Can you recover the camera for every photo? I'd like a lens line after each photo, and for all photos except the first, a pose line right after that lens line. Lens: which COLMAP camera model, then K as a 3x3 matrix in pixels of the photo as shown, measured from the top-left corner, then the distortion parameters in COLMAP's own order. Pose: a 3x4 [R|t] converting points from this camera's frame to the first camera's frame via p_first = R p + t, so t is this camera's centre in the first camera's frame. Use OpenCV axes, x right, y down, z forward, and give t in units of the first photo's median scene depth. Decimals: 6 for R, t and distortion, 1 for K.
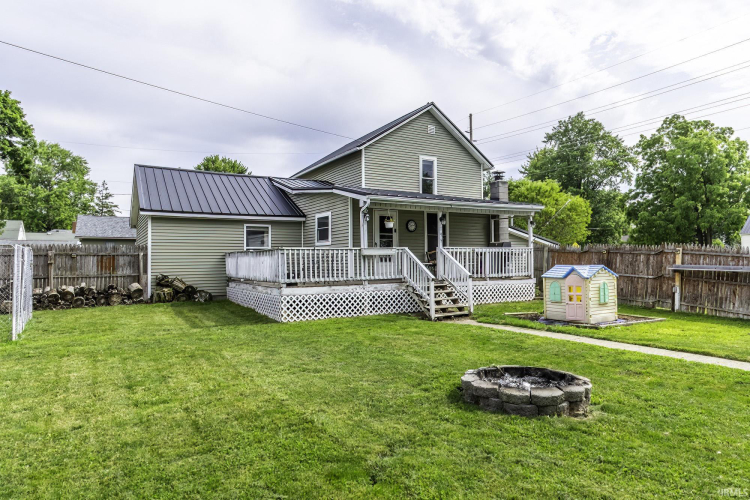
lens RADIAL K [[468.1, 0, 375.0], [0, 468.1, 250.0], [0, 0, 1]] dist [-0.002914, -0.000269]
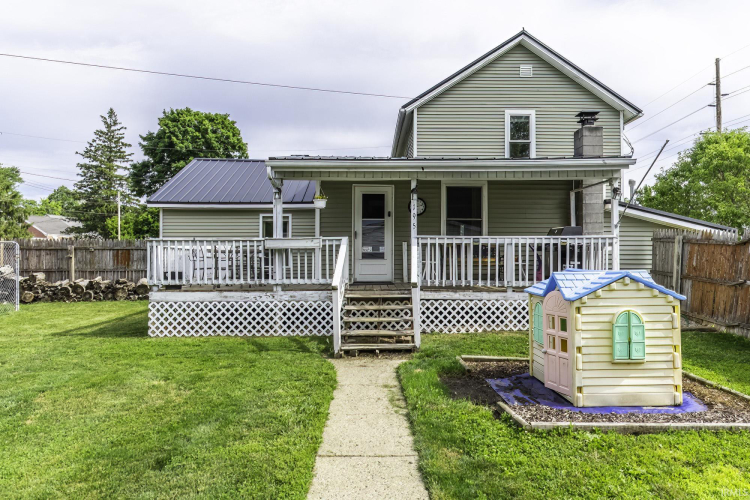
lens RADIAL K [[468.1, 0, 375.0], [0, 468.1, 250.0], [0, 0, 1]] dist [-0.002914, -0.000269]
pose [[0.871872, 0.000201, -0.489733, 0.417125], [0.002908, 0.999980, 0.005587, 0.008988], [0.489725, -0.006296, 0.871854, 0.437914]]
